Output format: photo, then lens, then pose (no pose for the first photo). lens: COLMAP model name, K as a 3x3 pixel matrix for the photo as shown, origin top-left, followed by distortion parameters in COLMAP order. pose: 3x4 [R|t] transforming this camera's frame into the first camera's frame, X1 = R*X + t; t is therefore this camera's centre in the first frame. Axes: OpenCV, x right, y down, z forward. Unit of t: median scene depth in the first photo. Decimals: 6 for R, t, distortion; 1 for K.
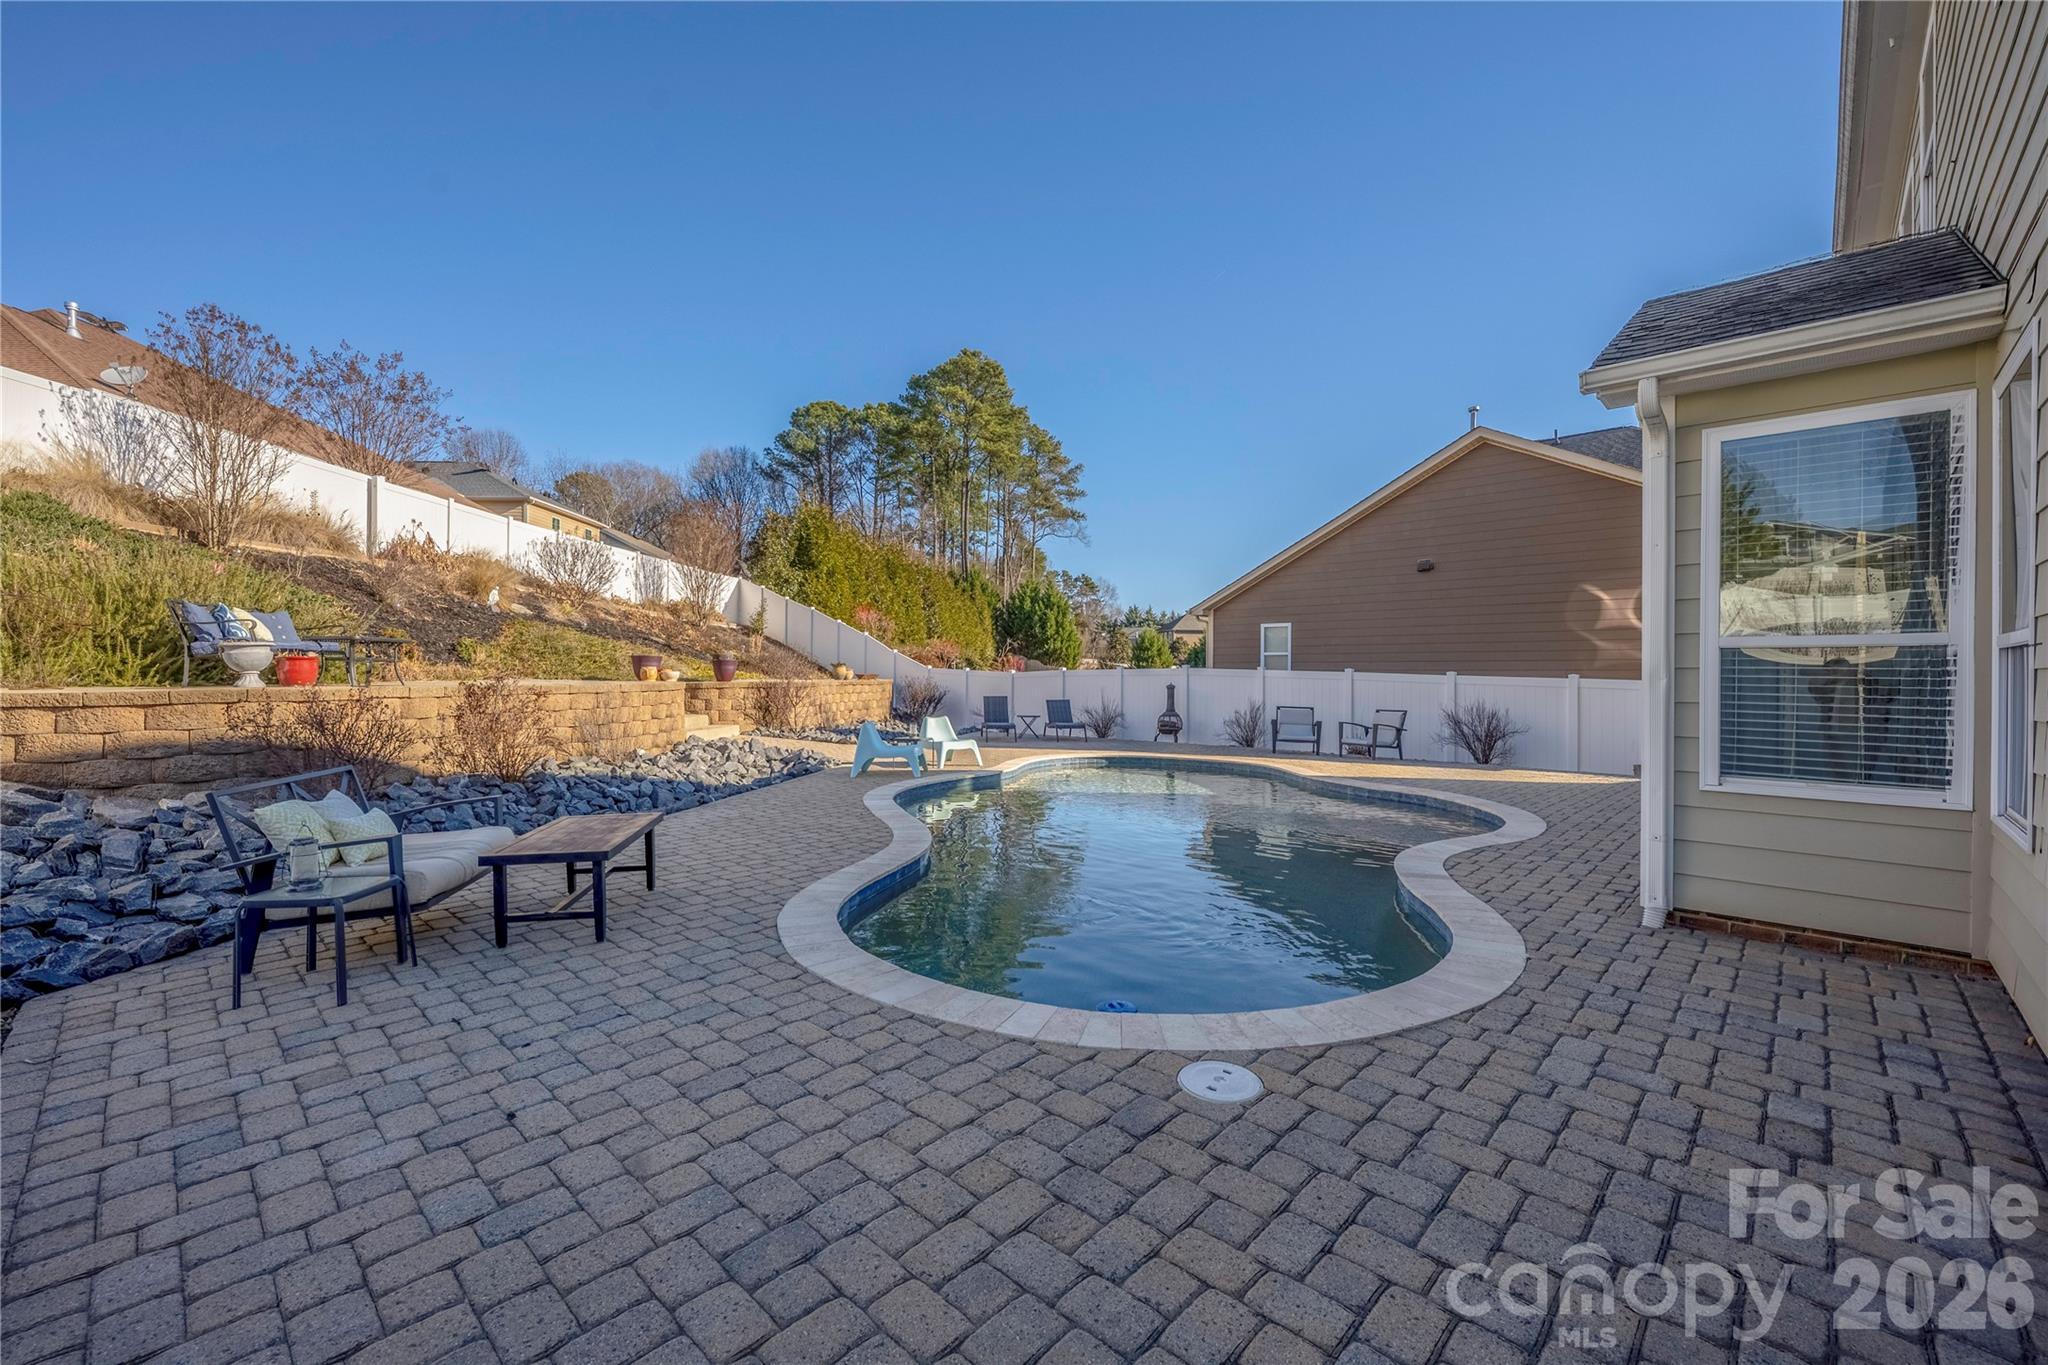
lens RADIAL K [[814.2, 0, 1015.6], [0, 814.2, 684.9], [0, 0, 1]] dist [-0.000578, -0.000088]
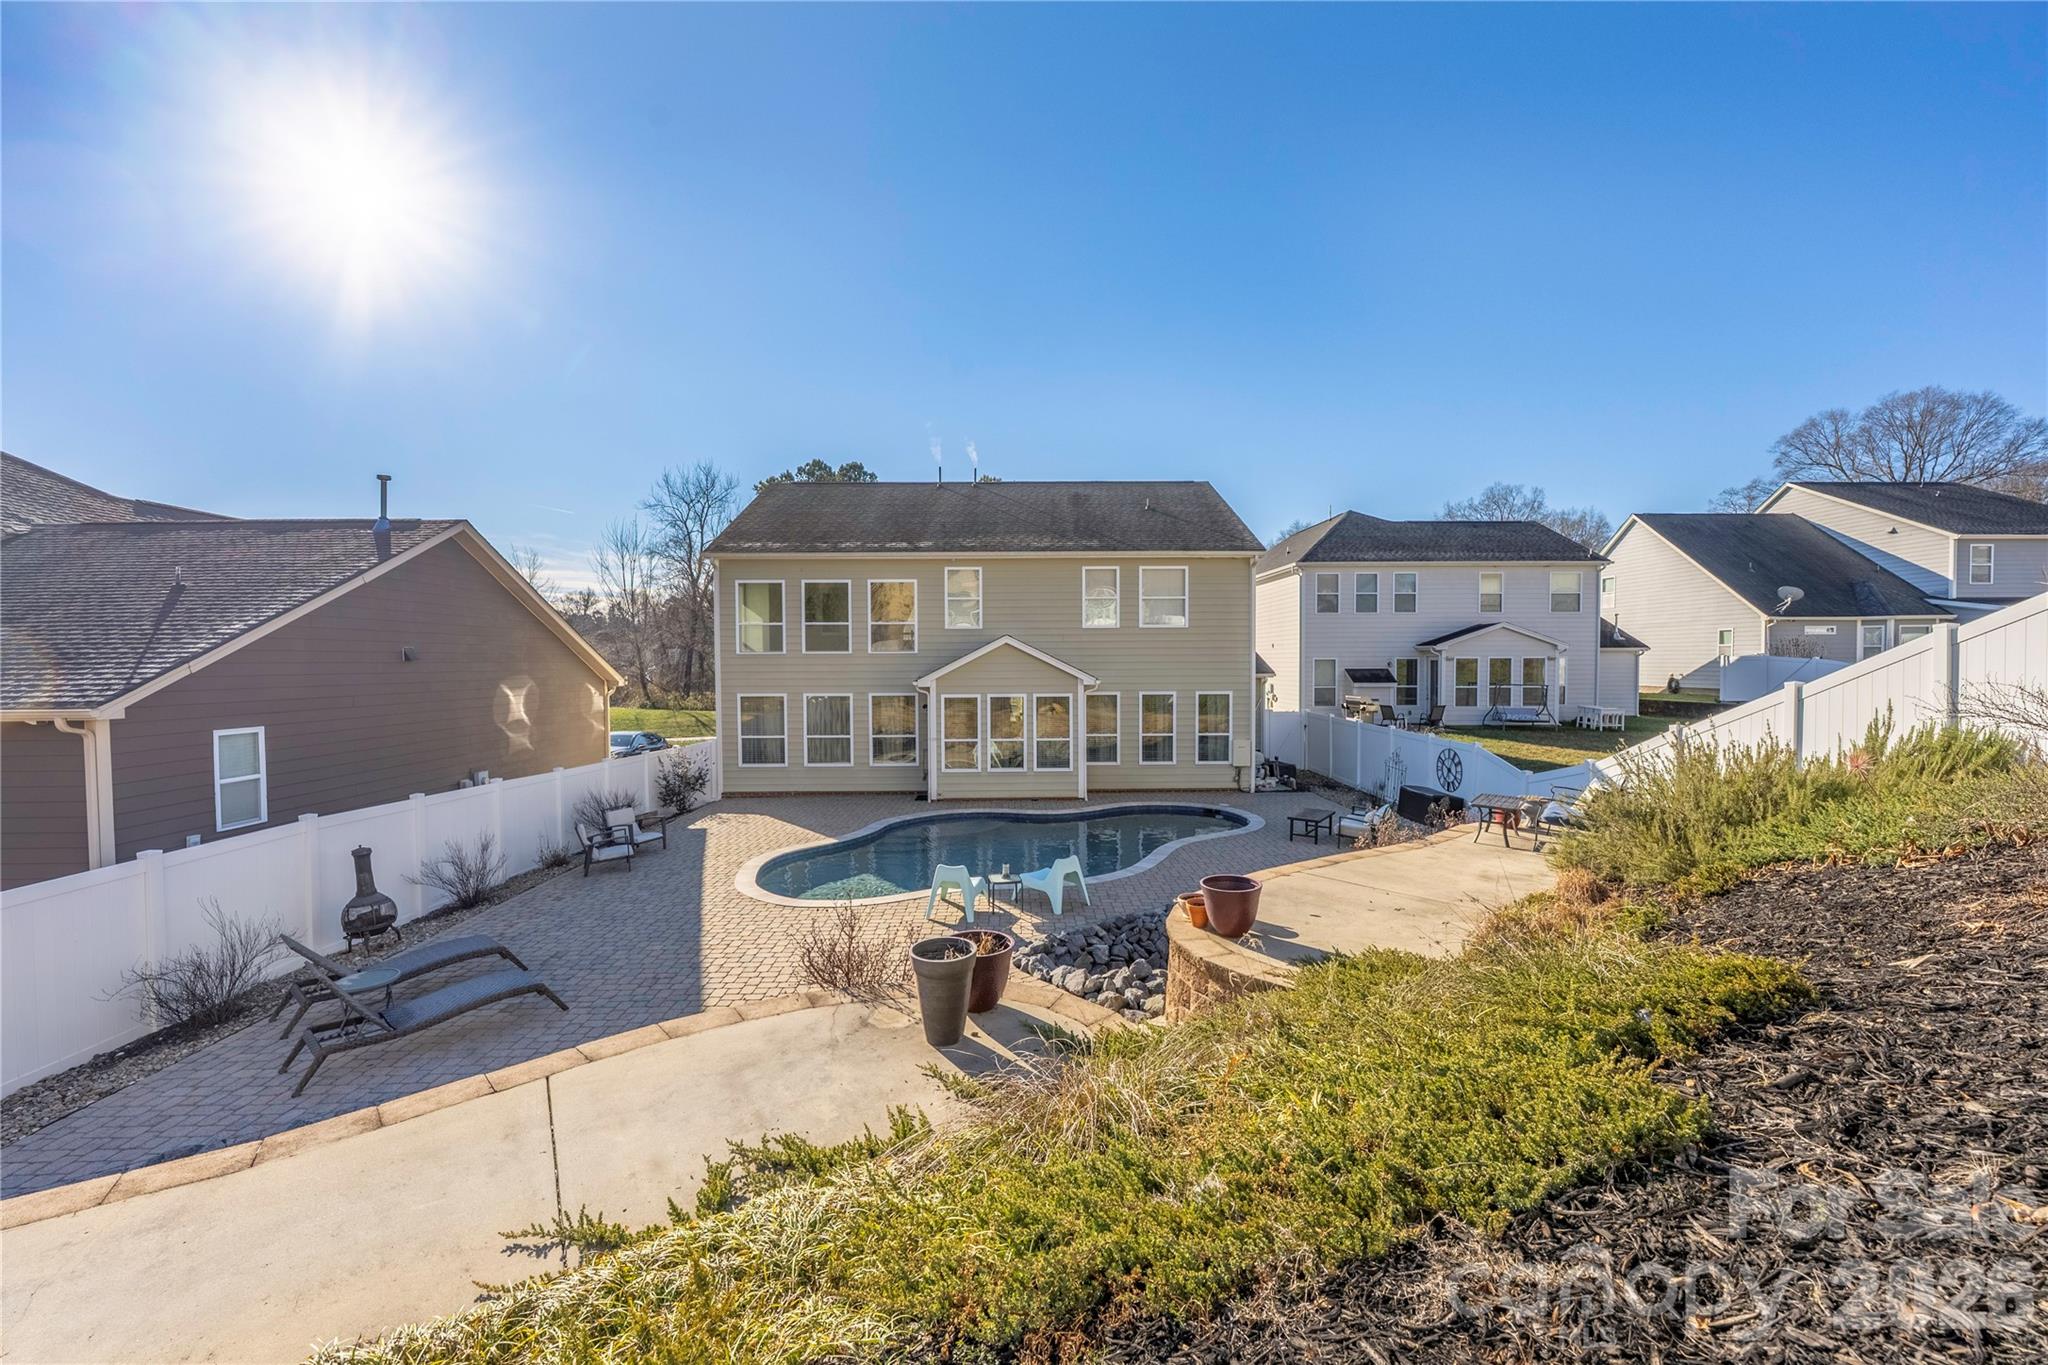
lens RADIAL K [[811.8, 0, 1025.8], [0, 811.8, 688.3], [0, 0, 1]] dist [0.001874, 0.000033]
pose [[-0.711322, -0.025138, 0.702417, -0.643802], [0.006839, 0.999065, 0.042680, -0.161882], [-0.702833, 0.035163, -0.710485, 1.307311]]
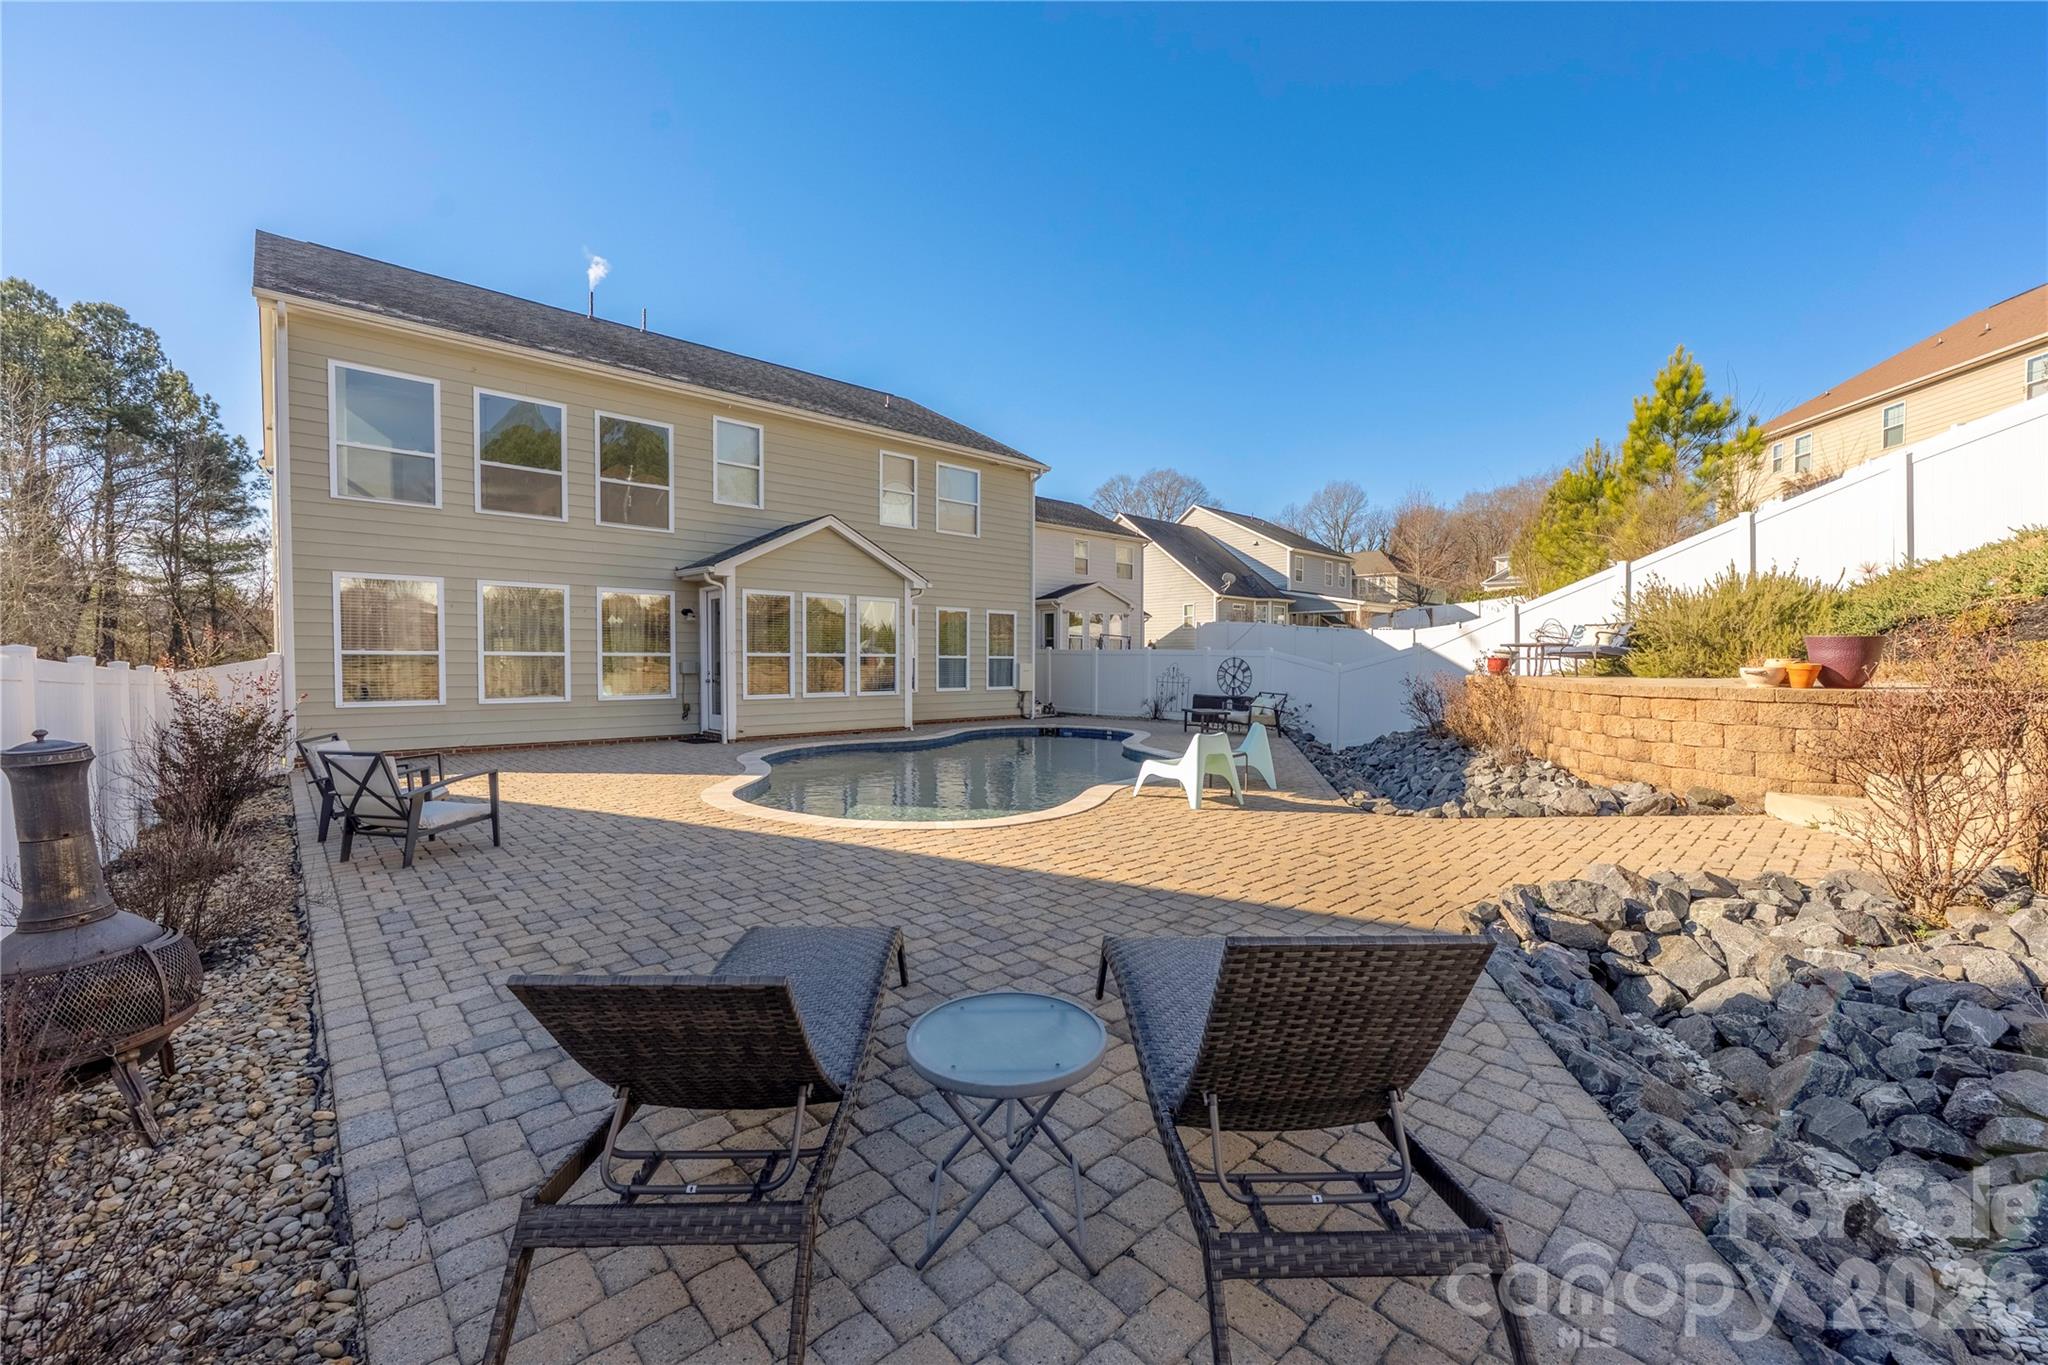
lens RADIAL K [[814.2, 0, 1015.6], [0, 814.2, 684.9], [0, 0, 1]] dist [-0.000578, -0.000088]
pose [[-0.998038, -0.009582, 0.061879, 0.016075], [-0.007353, 0.999320, 0.036143, -0.021079], [-0.062183, 0.035617, -0.997429, 1.383248]]
